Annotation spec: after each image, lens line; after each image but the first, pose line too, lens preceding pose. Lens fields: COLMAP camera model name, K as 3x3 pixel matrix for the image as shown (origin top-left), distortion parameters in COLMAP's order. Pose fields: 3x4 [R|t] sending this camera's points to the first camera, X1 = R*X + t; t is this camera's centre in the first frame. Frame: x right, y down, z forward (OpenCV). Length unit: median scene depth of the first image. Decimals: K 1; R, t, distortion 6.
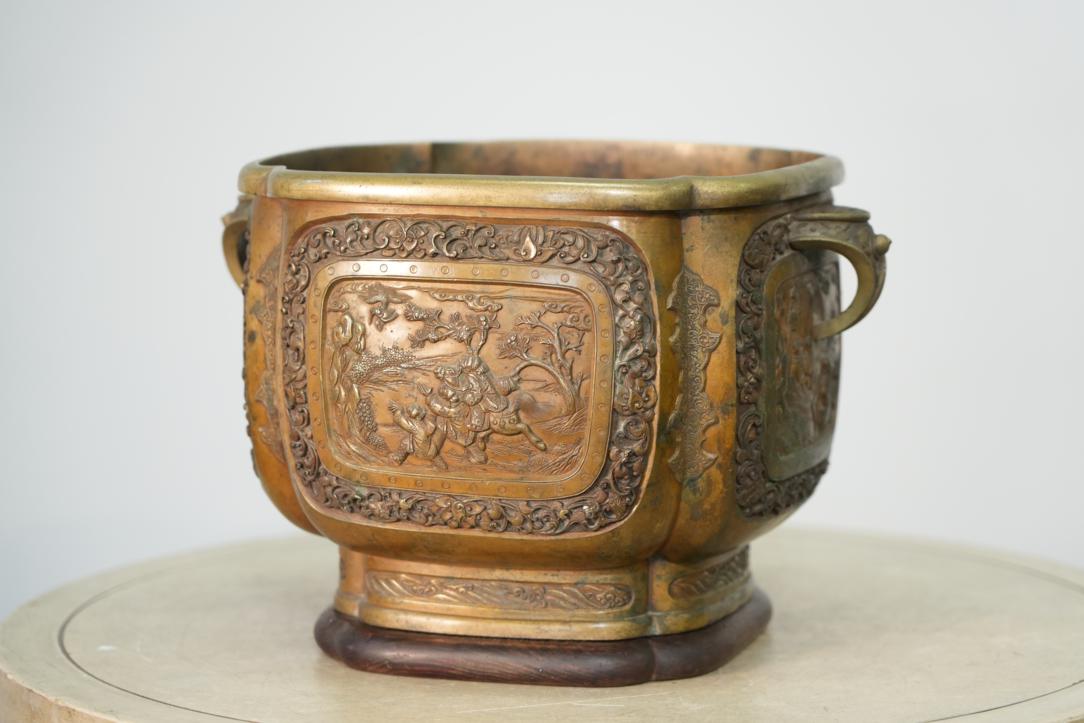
lens RADIAL K [[3379.0, 0, 541.2], [0, 3379.0, 362.6], [0, 0, 1]] dist [0.042030, 0.000000]
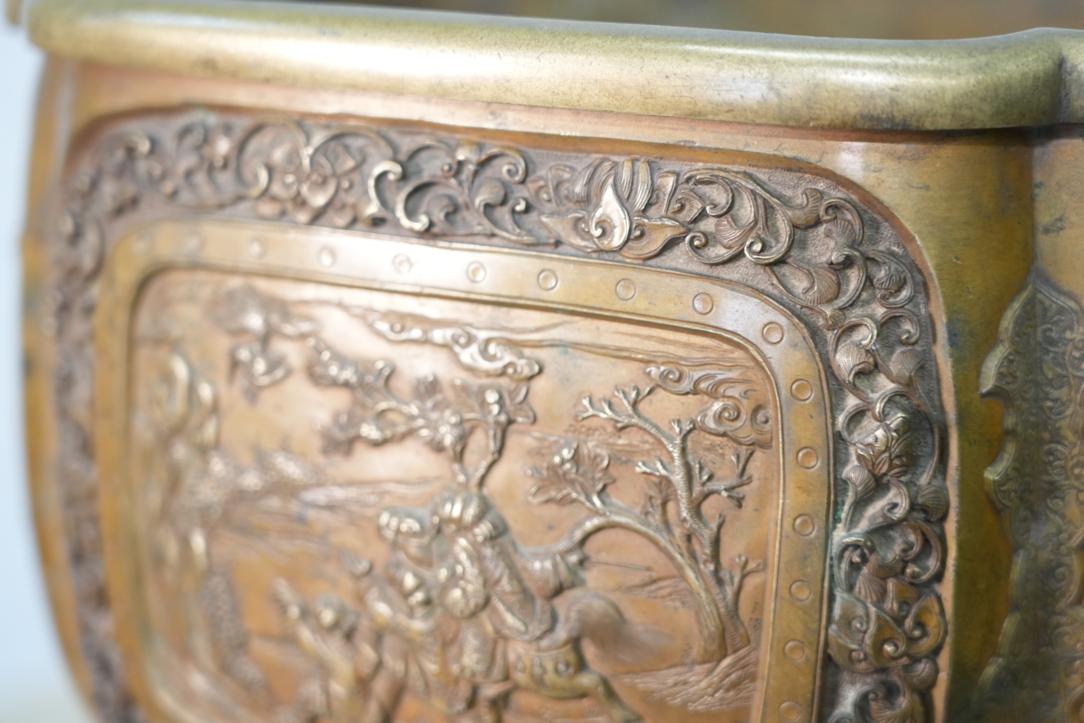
lens RADIAL K [[3379.0, 0, 540.2], [0, 3379.0, 362.0], [0, 0, 1]] dist [0.042030, 0.000000]
pose [[0.986675, 0.037069, -0.158428, 0.047893], [-0.021625, 0.994940, 0.098119, -0.054157], [0.161263, -0.093385, 0.982483, 0.628475]]
